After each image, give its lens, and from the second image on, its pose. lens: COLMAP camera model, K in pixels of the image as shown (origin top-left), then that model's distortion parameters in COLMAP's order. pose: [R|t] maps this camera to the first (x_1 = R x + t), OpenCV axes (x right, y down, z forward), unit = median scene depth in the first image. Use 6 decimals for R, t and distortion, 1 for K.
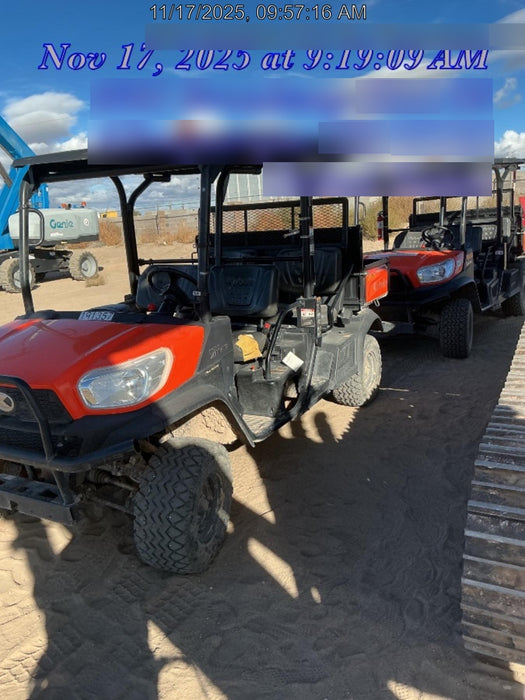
lens RADIAL K [[542.1, 0, 262.5], [0, 542.1, 350.0], [0, 0, 1]] dist [0.005549, -0.000638]
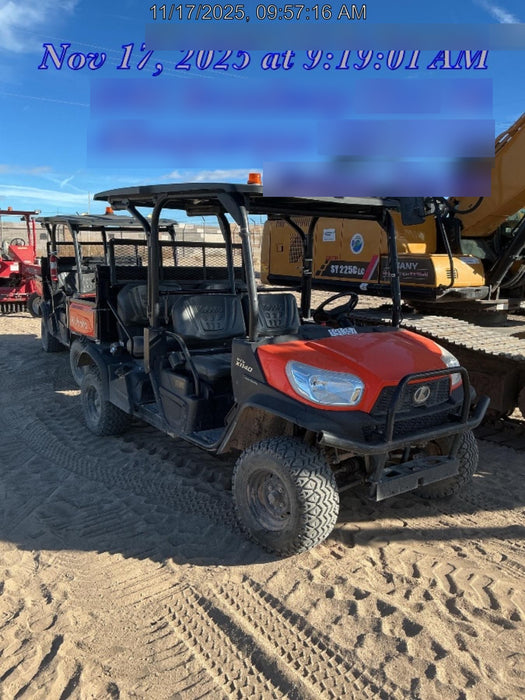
lens RADIAL K [[542.1, 0, 262.5], [0, 542.1, 350.0], [0, 0, 1]] dist [0.005549, -0.000638]
pose [[0.508294, -0.085509, 0.856928, -1.052060], [0.157314, 0.987535, 0.005230, -0.043524], [-0.846693, 0.132148, 0.515410, 0.401958]]
